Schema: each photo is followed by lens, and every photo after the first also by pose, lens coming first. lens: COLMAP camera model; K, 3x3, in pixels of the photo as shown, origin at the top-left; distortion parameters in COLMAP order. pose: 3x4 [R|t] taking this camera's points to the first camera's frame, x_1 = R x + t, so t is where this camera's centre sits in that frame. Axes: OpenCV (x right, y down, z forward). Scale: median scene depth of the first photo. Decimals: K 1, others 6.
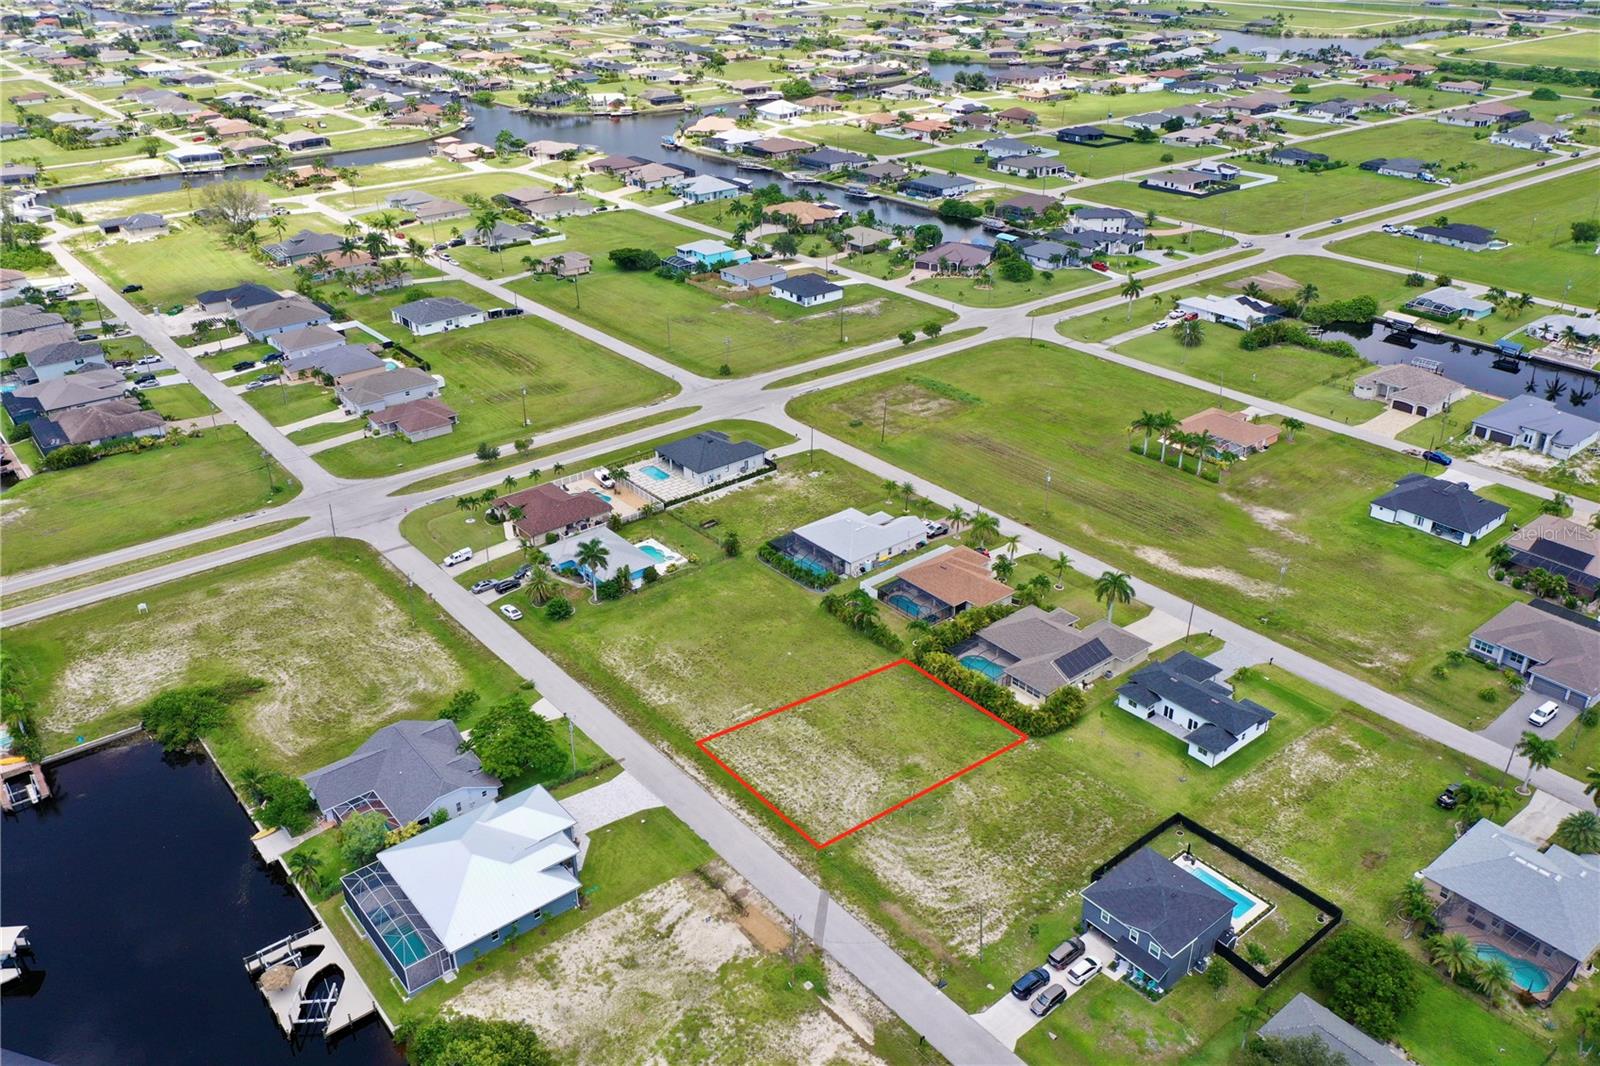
lens RADIAL K [[1261.1, 0, 800.0], [0, 1261.1, 533.0], [0, 0, 1]] dist [-0.004312, 0.000061]
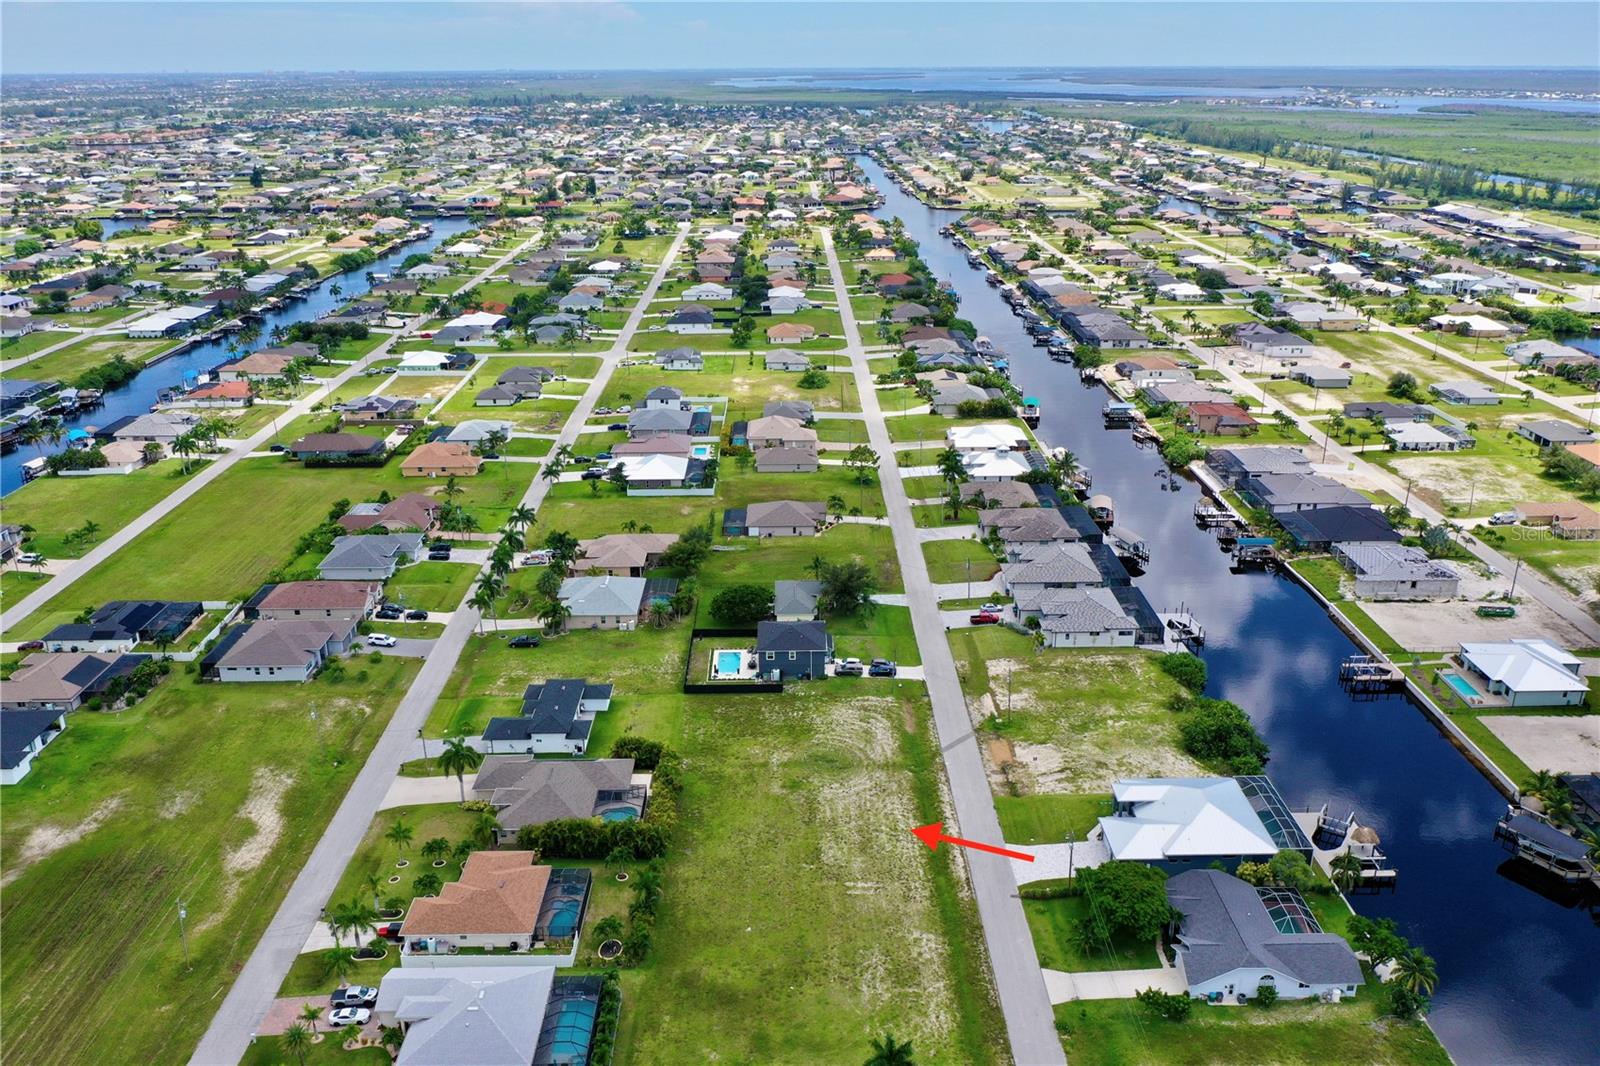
lens RADIAL K [[1261.1, 0, 800.0], [0, 1261.1, 533.0], [0, 0, 1]] dist [-0.004312, 0.000061]
pose [[-0.782824, -0.205269, 0.587411, -0.339599], [0.297985, 0.705064, 0.643498, -0.441389], [-0.546252, 0.678786, -0.490774, 0.900190]]
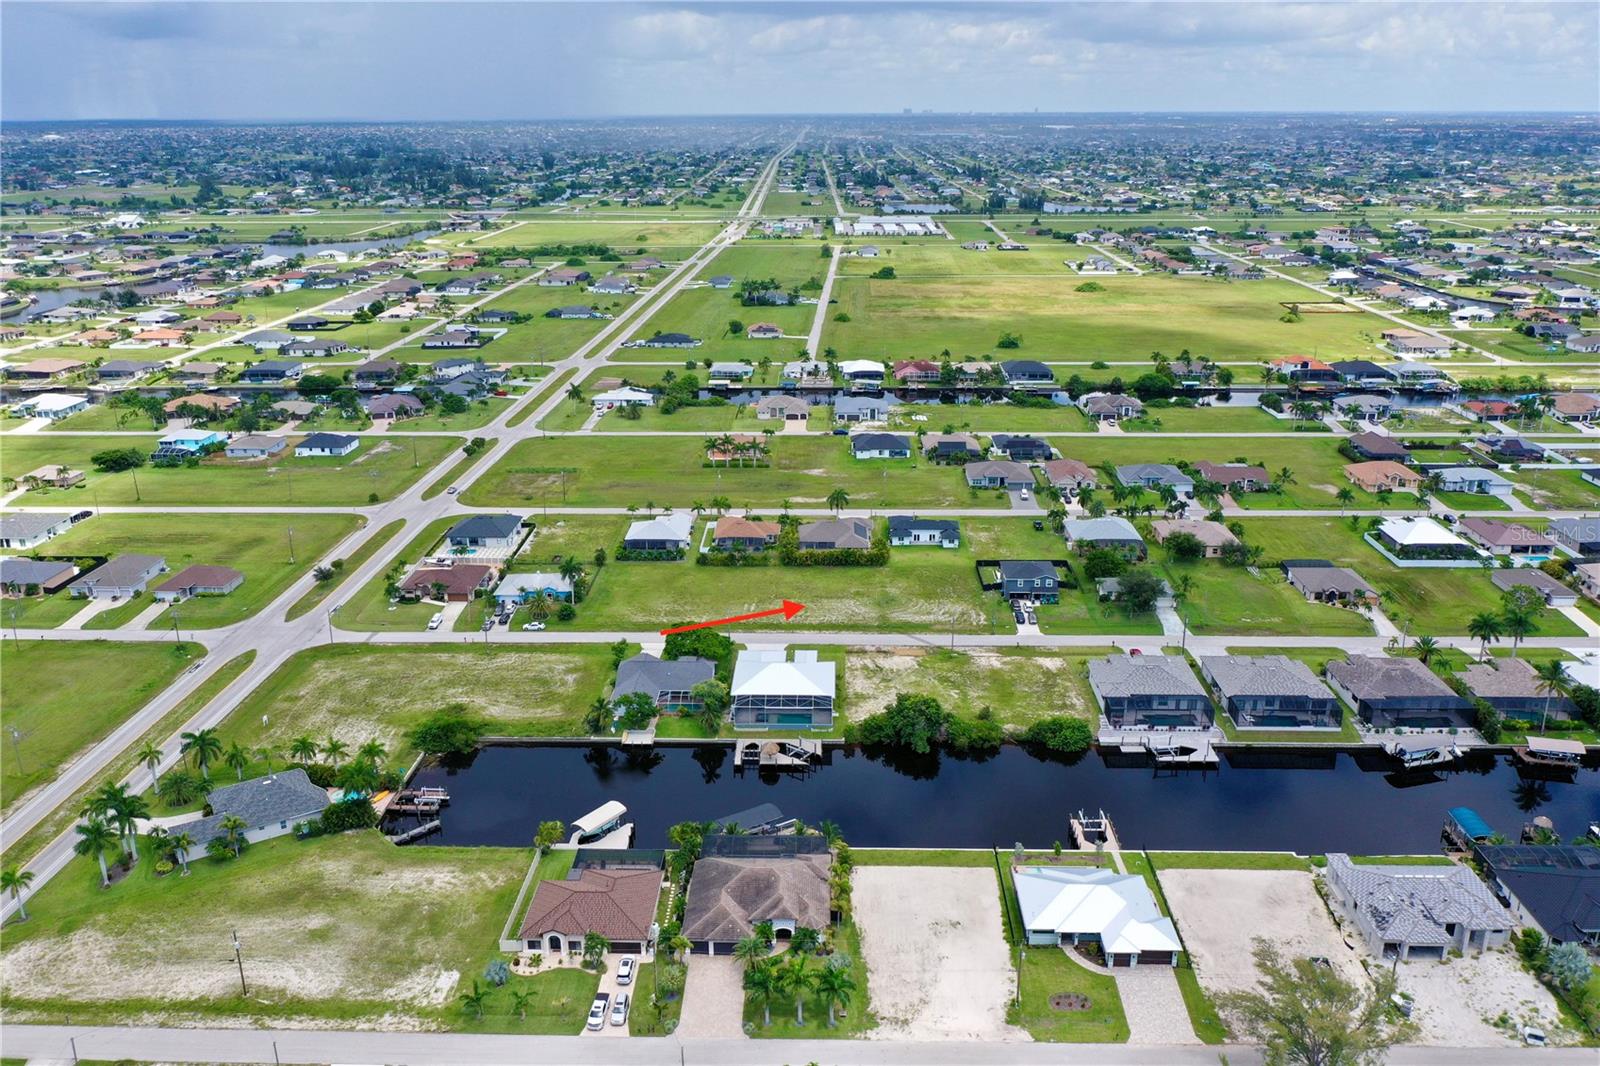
lens RADIAL K [[1261.1, 0, 800.0], [0, 1261.1, 533.0], [0, 0, 1]] dist [-0.004312, 0.000061]
pose [[0.653541, -0.236288, 0.719063, -0.779115], [0.347196, 0.937763, -0.007405, 0.061138], [-0.672561, 0.254496, 0.694905, -0.118005]]
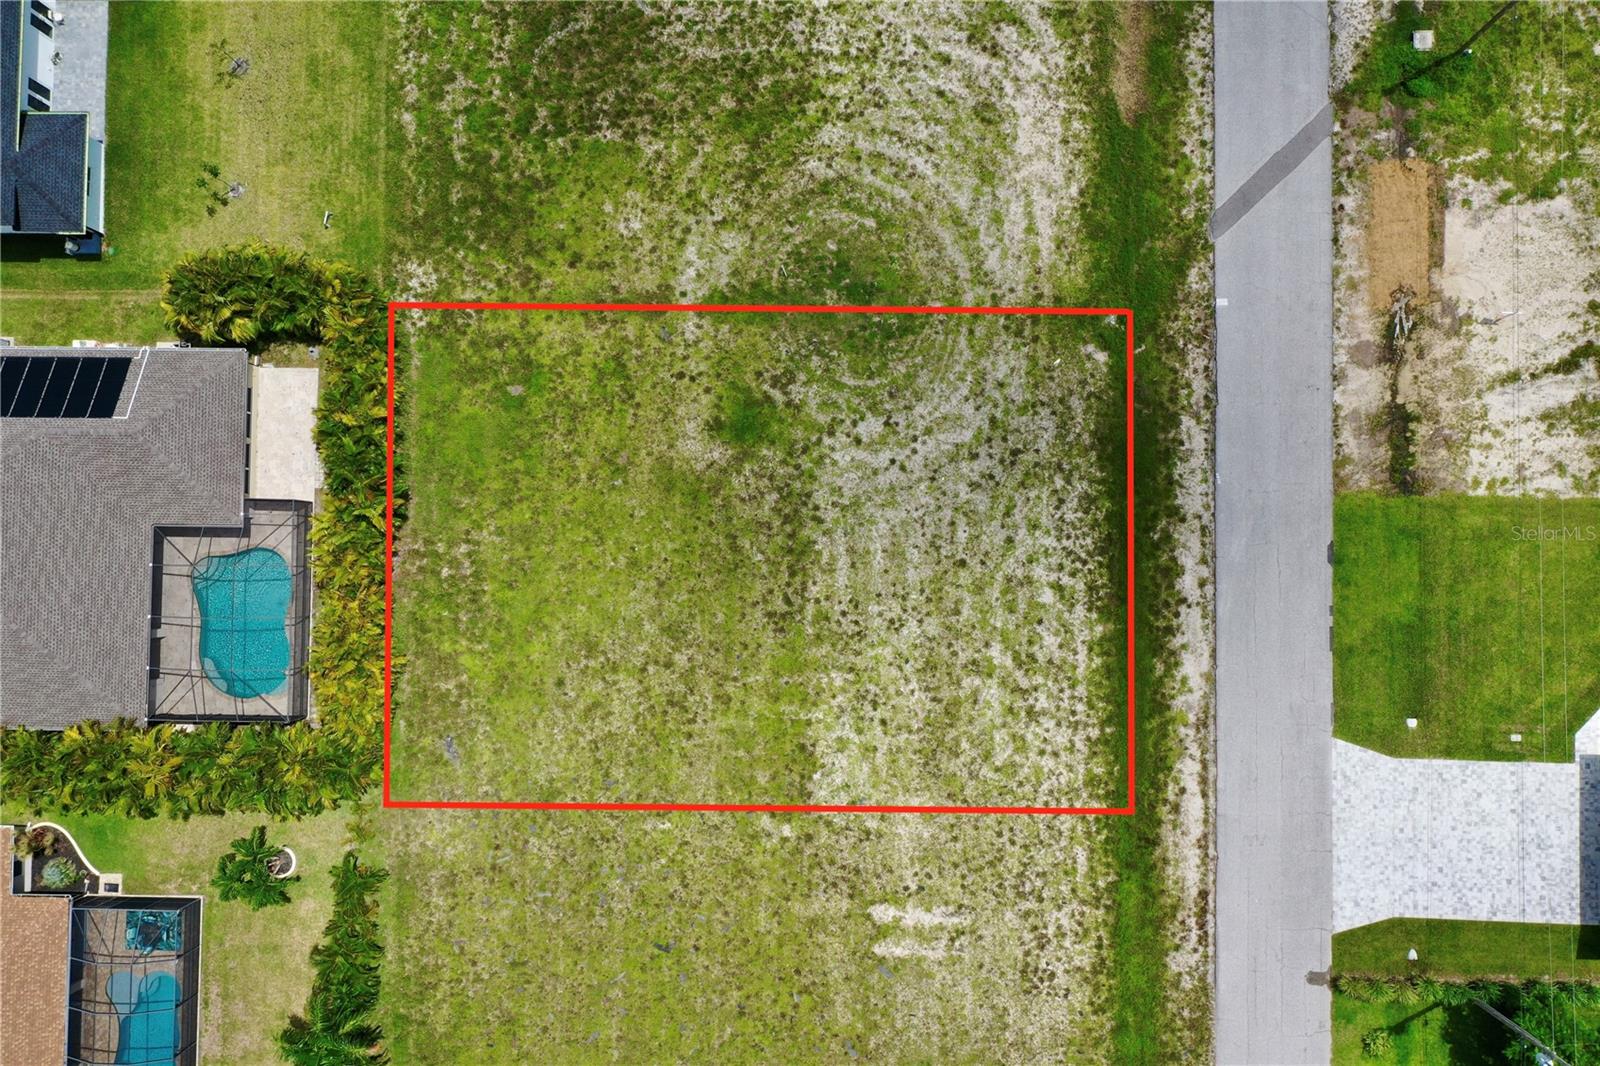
lens RADIAL K [[1261.1, 0, 800.0], [0, 1261.1, 533.0], [0, 0, 1]] dist [-0.004312, 0.000061]
pose [[-0.767507, -0.639223, 0.048247, 0.023119], [0.323466, -0.321202, 0.890056, -0.095750], [-0.553447, 0.698730, 0.453291, 0.546604]]
